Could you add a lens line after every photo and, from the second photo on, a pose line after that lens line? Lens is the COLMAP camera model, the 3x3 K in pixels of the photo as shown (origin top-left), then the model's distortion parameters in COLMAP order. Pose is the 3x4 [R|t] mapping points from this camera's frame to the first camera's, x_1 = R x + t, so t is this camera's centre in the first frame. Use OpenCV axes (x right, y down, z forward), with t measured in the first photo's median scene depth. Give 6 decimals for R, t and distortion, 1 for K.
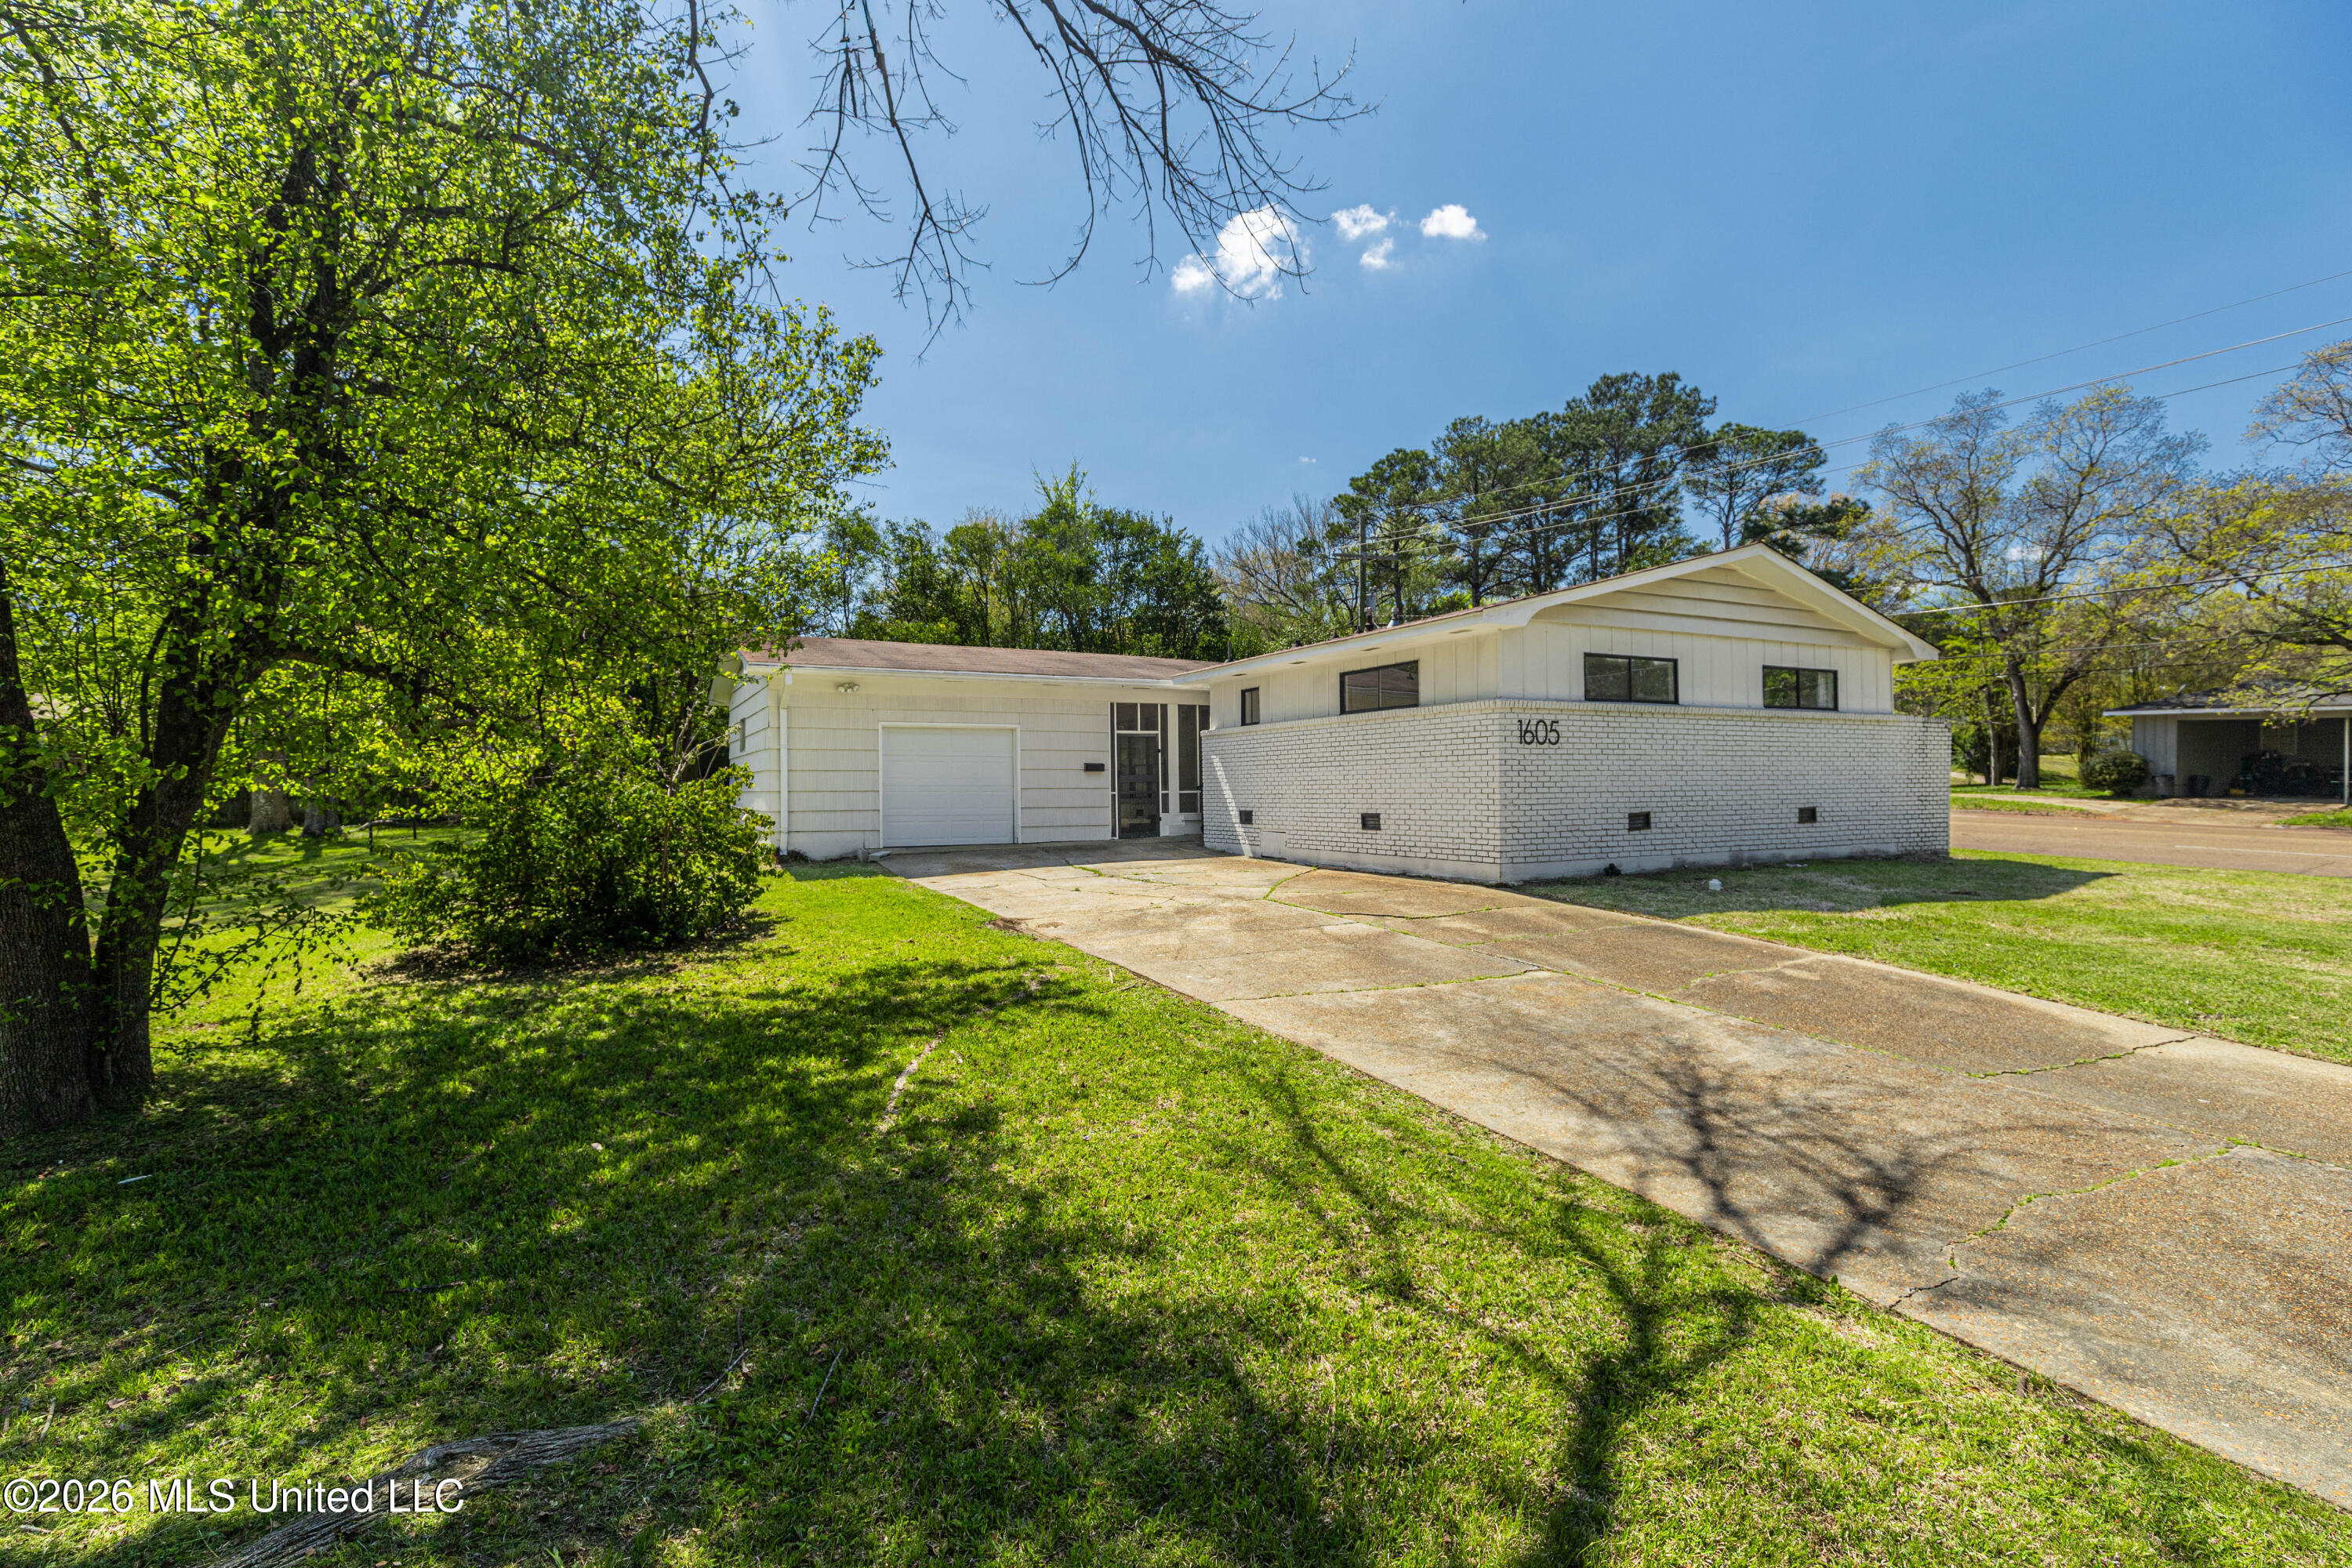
lens RADIAL K [[1115.0, 0, 1189.8], [0, 1115.0, 797.6], [0, 0, 1]] dist [0.008153, -0.001474]
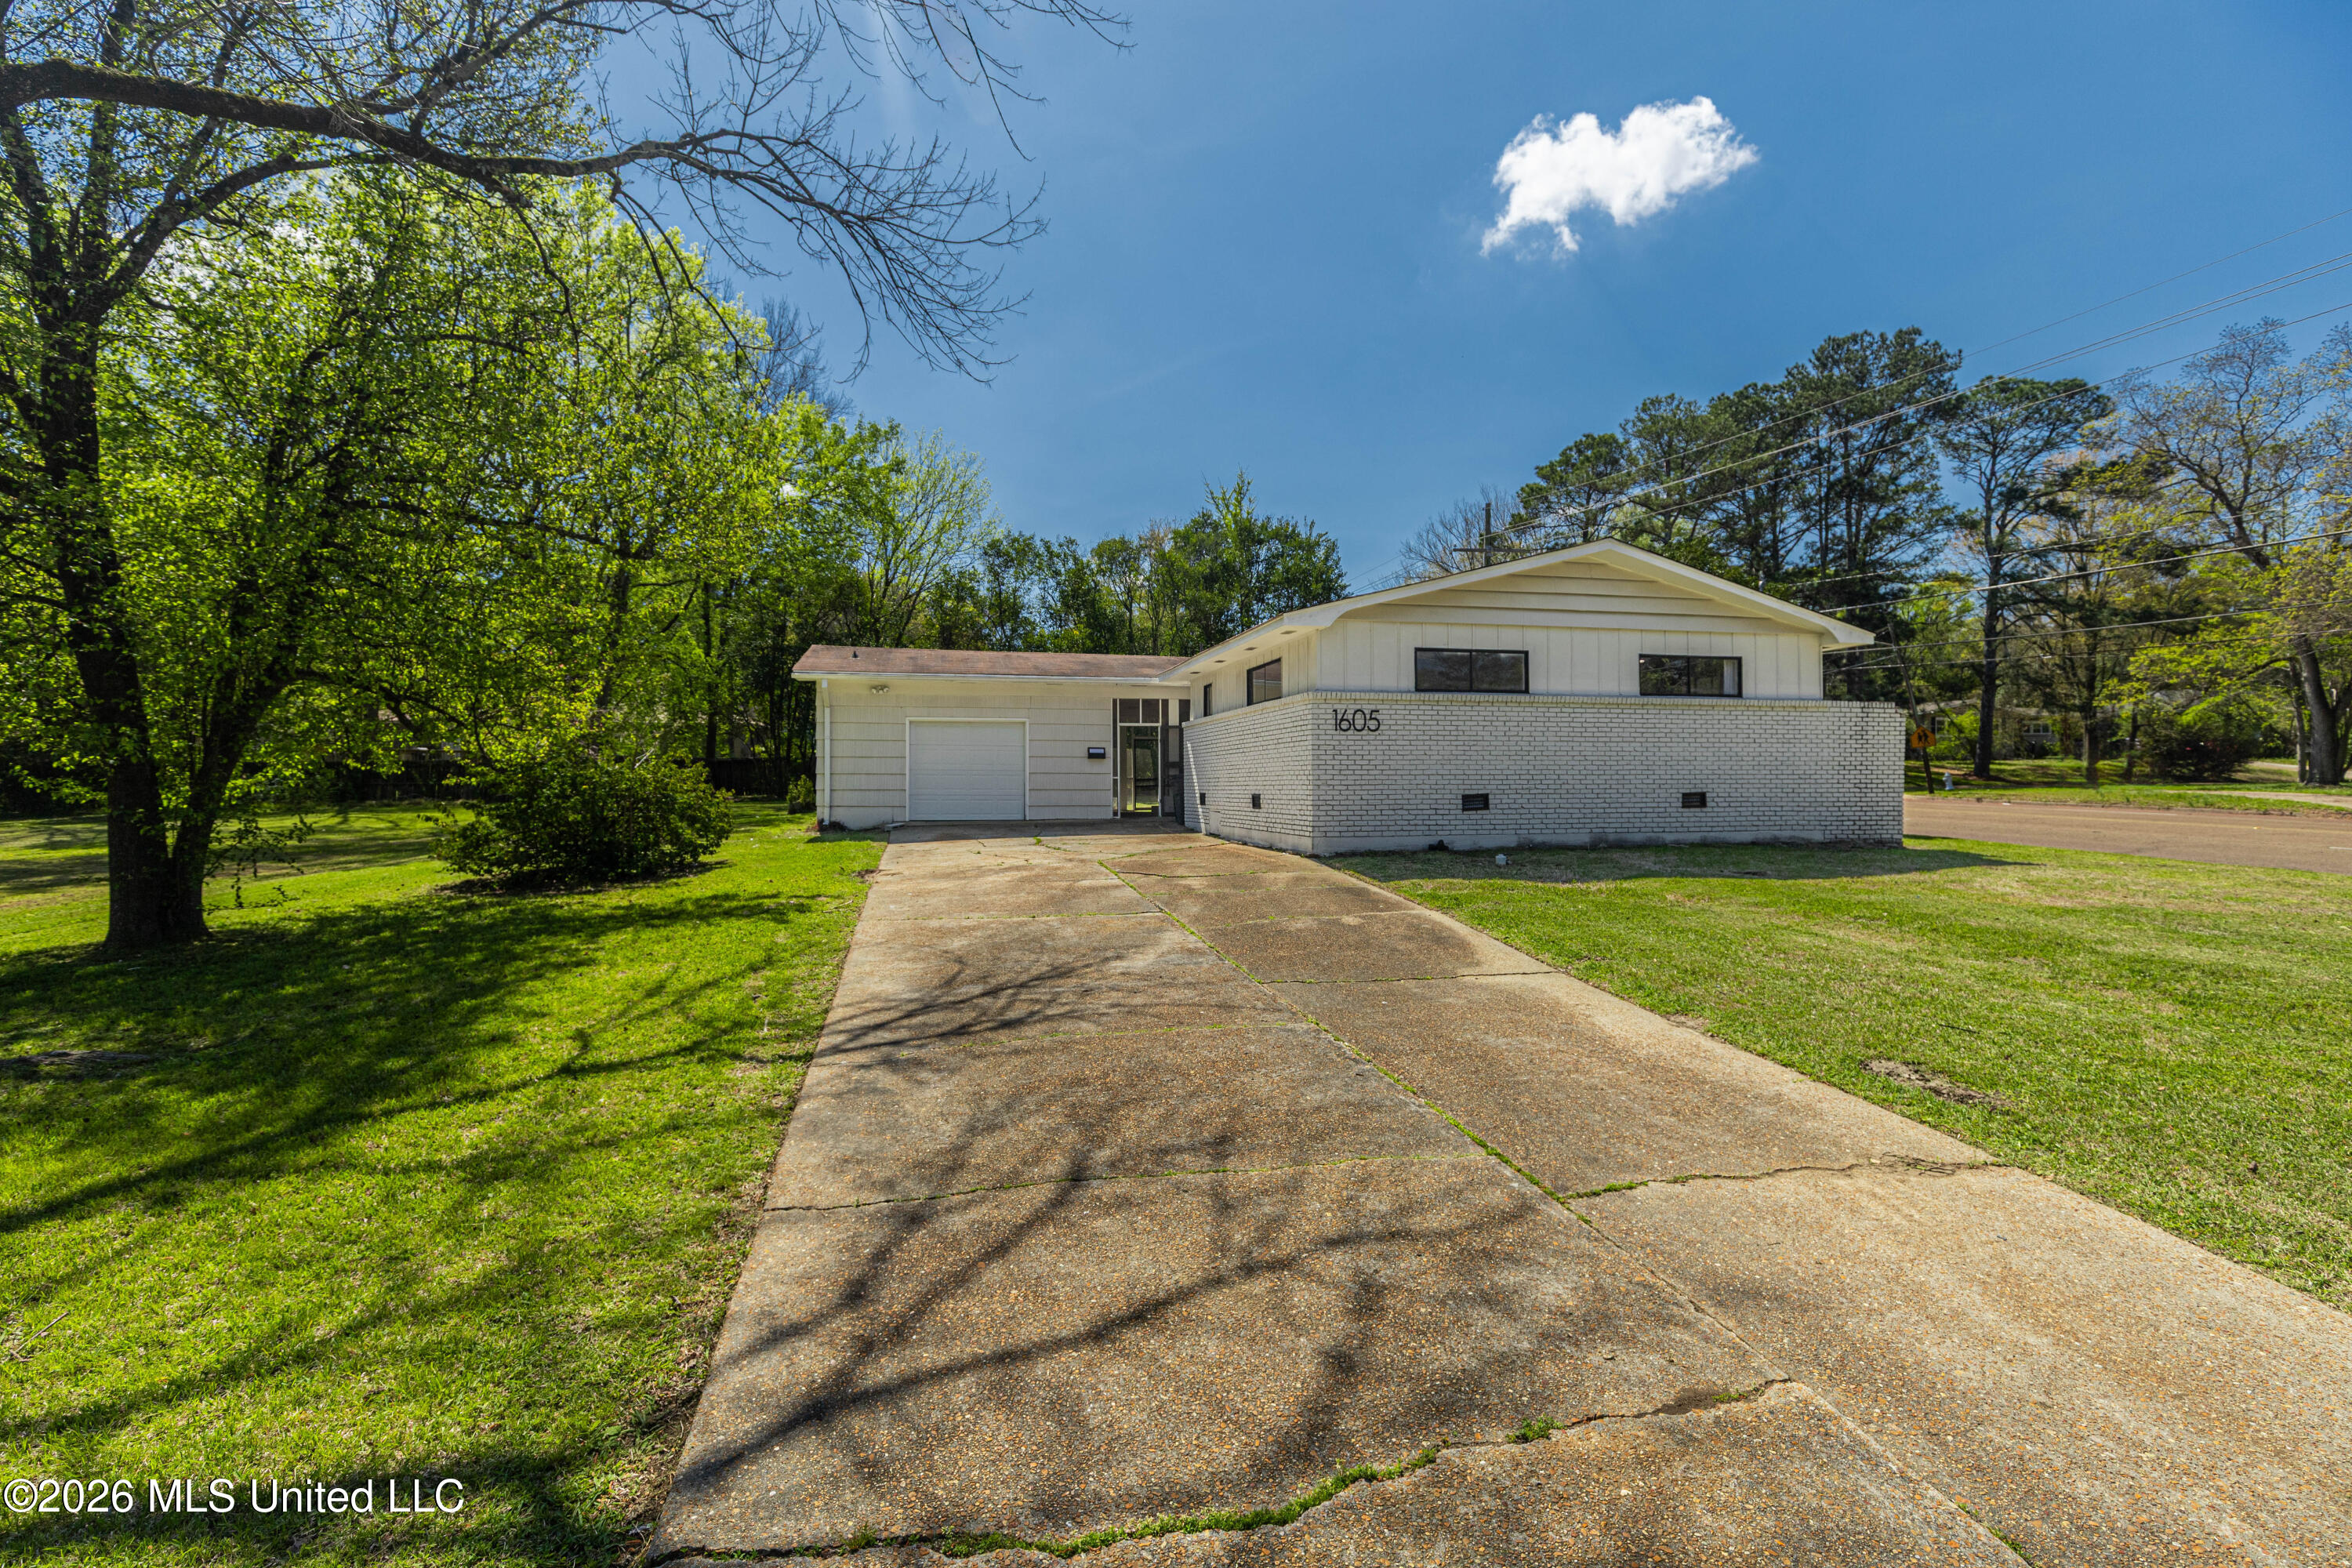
lens RADIAL K [[1115.0, 0, 1183.5], [0, 1115.0, 788.0], [0, 0, 1]] dist [0.008153, -0.001474]
pose [[0.966651, 0.007261, -0.255993, 0.292870], [-0.008816, 0.999949, -0.004928, 0.011195], [0.255944, 0.007021, 0.966666, -0.083814]]
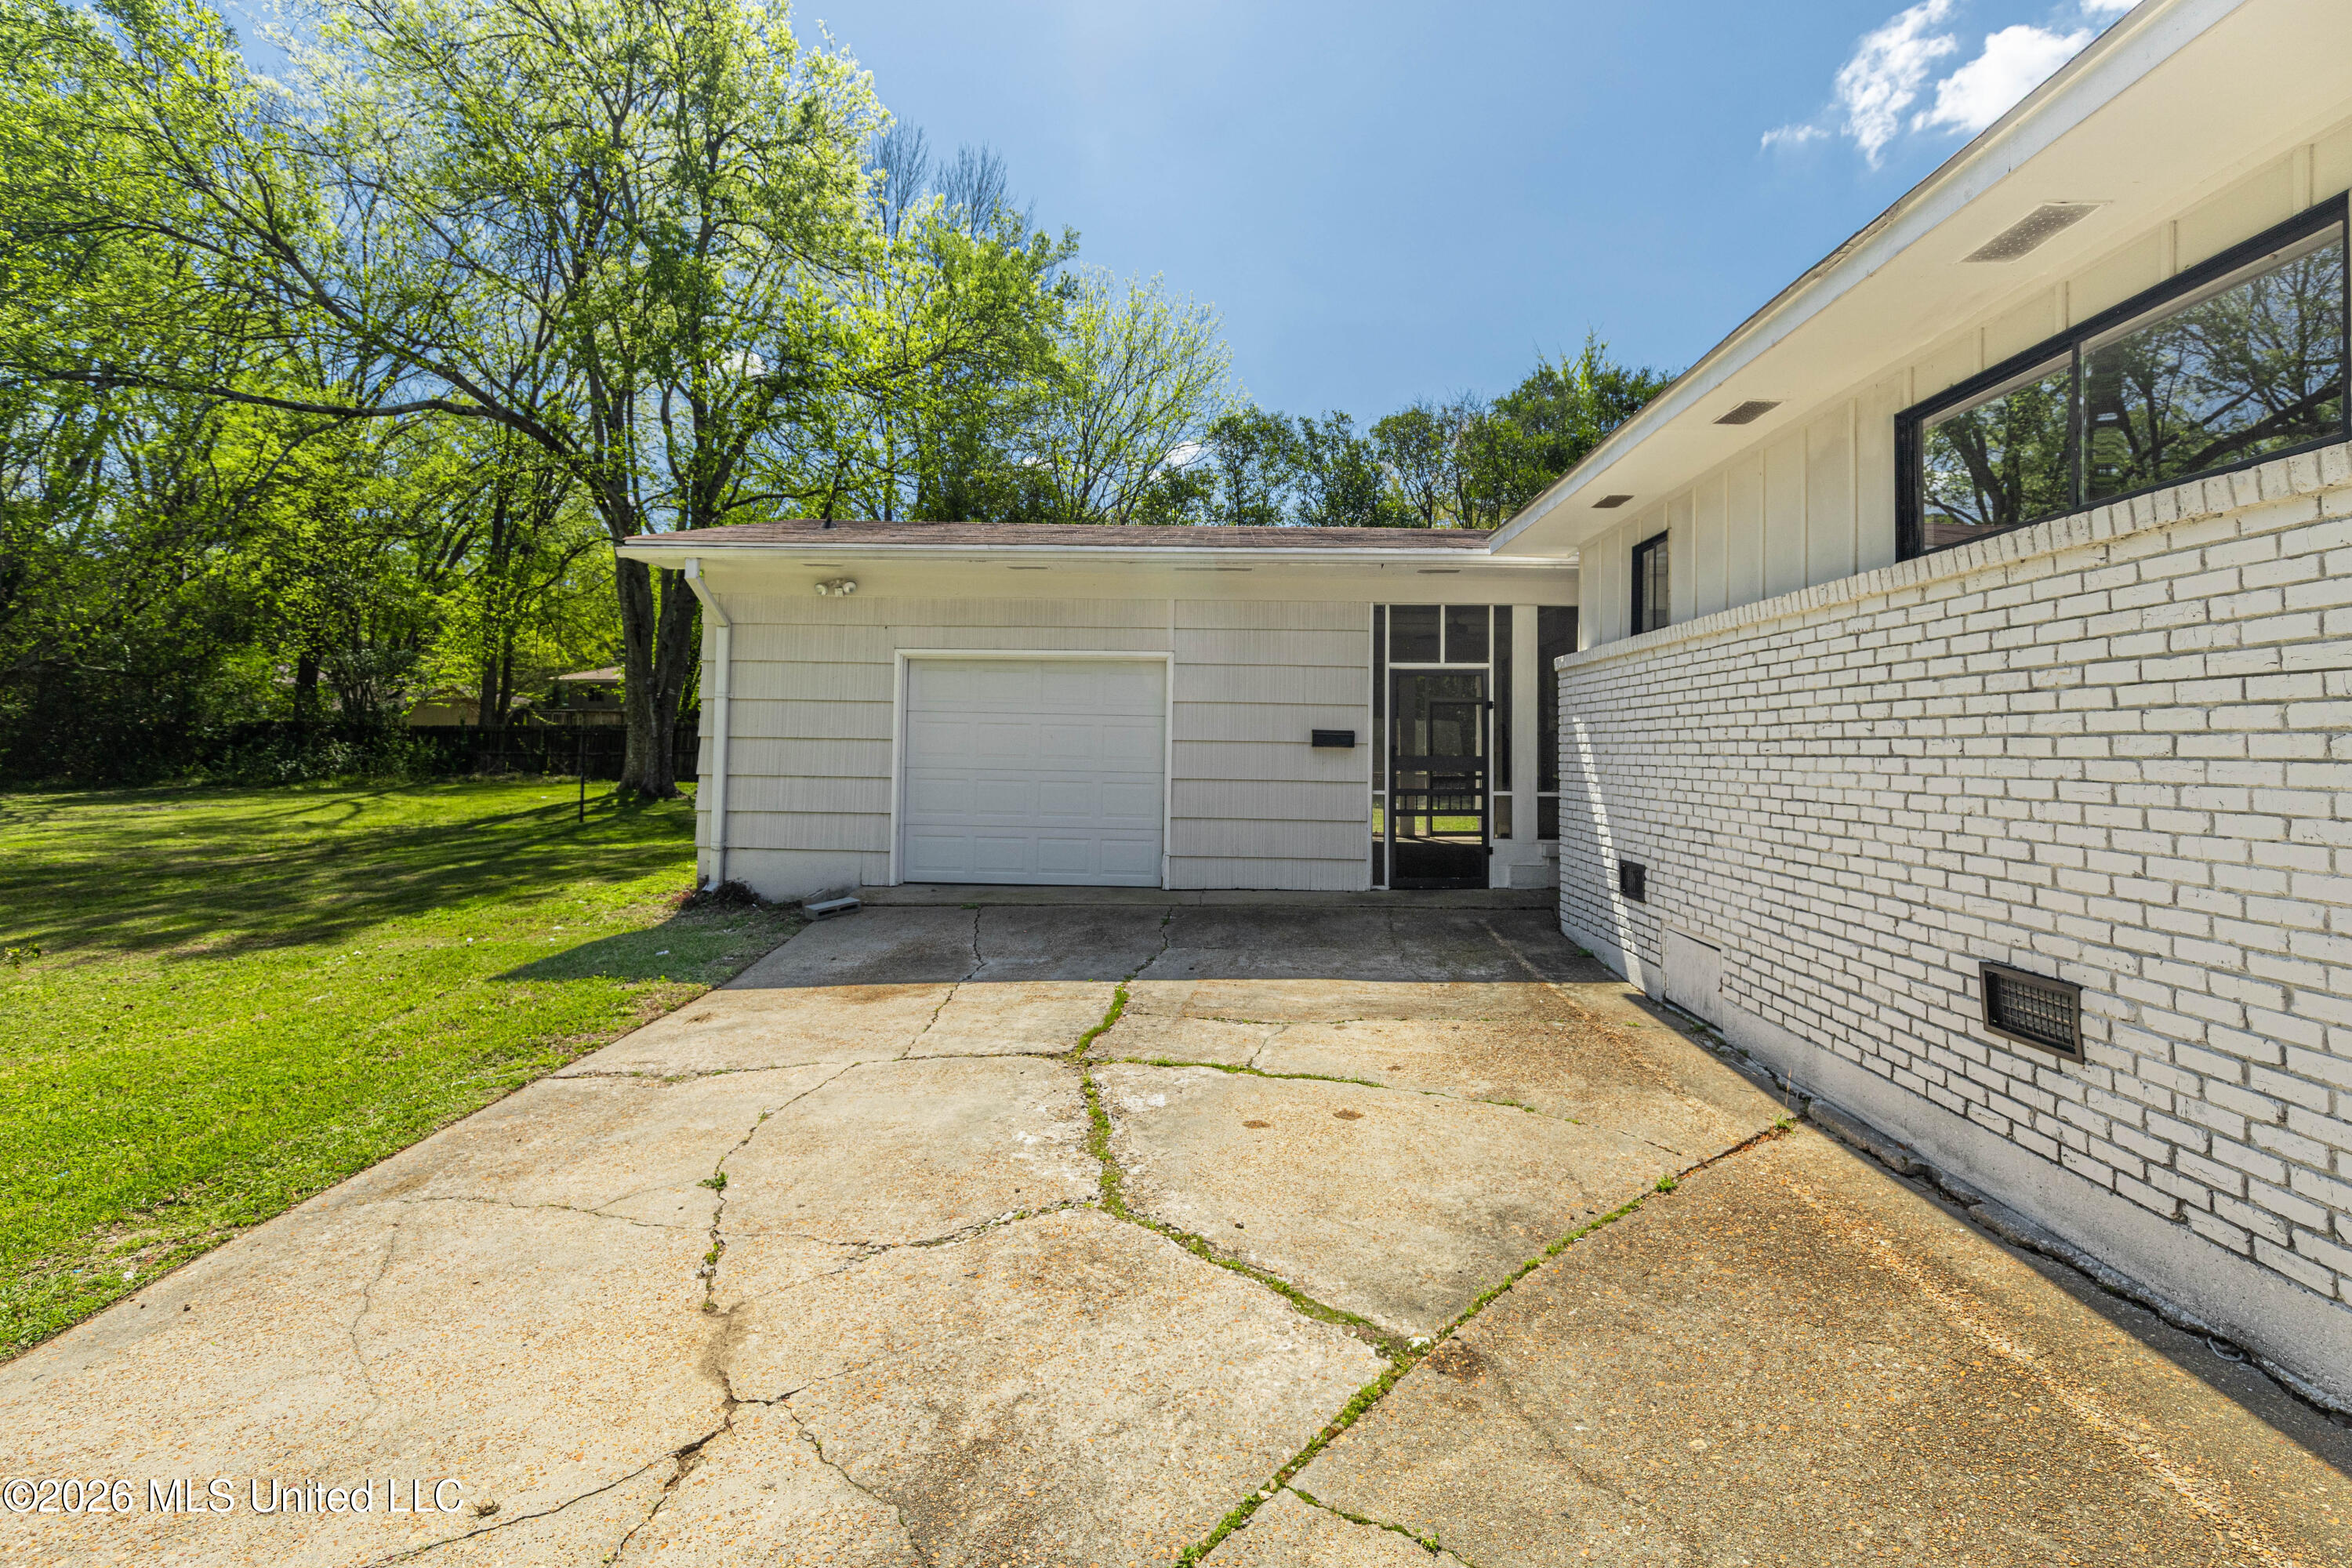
lens RADIAL K [[1115.0, 0, 1192.0], [0, 1115.0, 716.7], [0, 0, 1]] dist [0.008153, -0.001474]
pose [[0.868378, 0.005640, -0.495870, 0.098081], [-0.026354, 0.999047, -0.034789, -0.018581], [0.495201, 0.043279, 0.867700, 0.553183]]
